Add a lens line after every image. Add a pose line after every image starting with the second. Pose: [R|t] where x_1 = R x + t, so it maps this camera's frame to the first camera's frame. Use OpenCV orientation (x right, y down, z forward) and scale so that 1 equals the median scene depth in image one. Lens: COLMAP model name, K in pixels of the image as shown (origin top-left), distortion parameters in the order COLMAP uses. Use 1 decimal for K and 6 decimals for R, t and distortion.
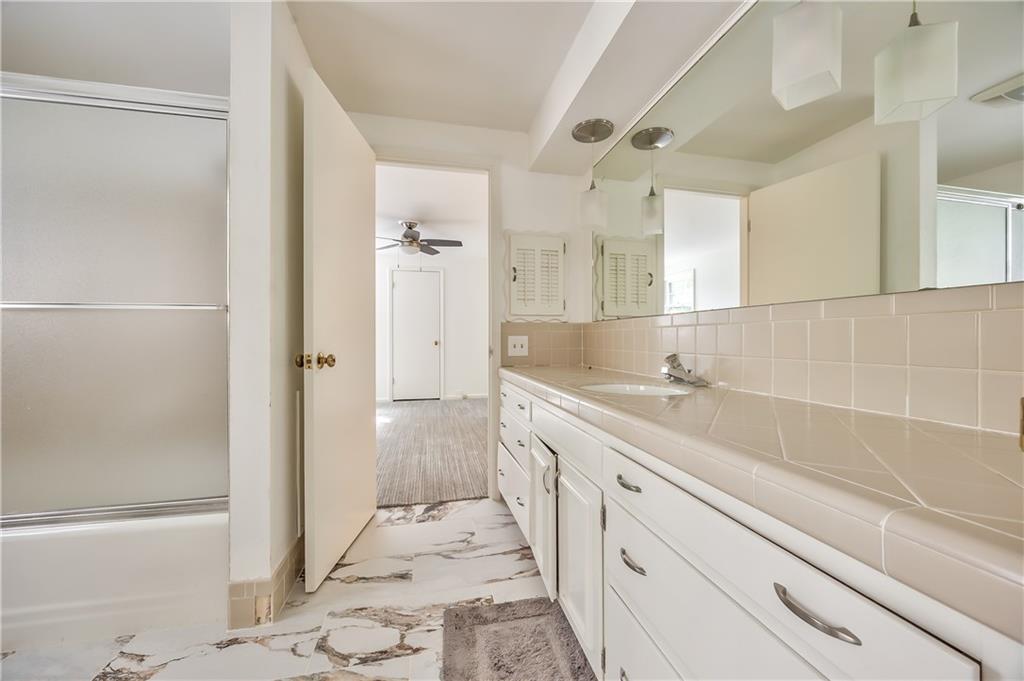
lens RADIAL K [[392.2, 0, 519.1], [0, 392.2, 340.5], [0, 0, 1]] dist [-0.002932, -0.000019]
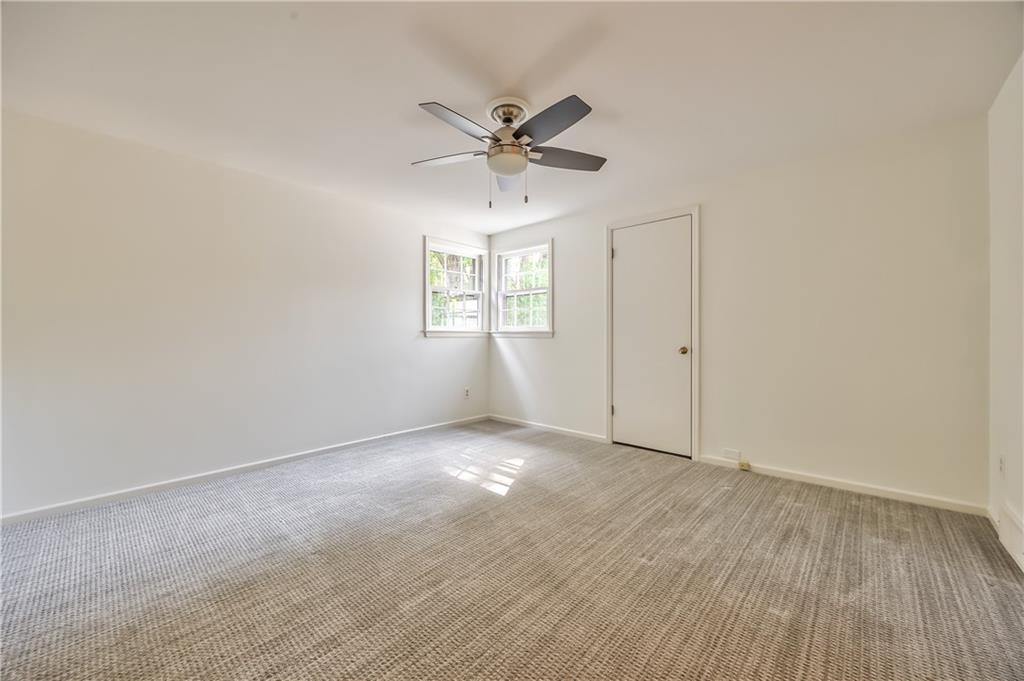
lens RADIAL K [[392.2, 0, 512.8], [0, 392.2, 336.4], [0, 0, 1]] dist [-0.002932, -0.000019]
pose [[0.557956, 0.004587, -0.829858, 0.091625], [-0.011986, 0.999925, -0.002532, -0.007987], [0.829784, 0.011359, 0.557969, 0.485442]]
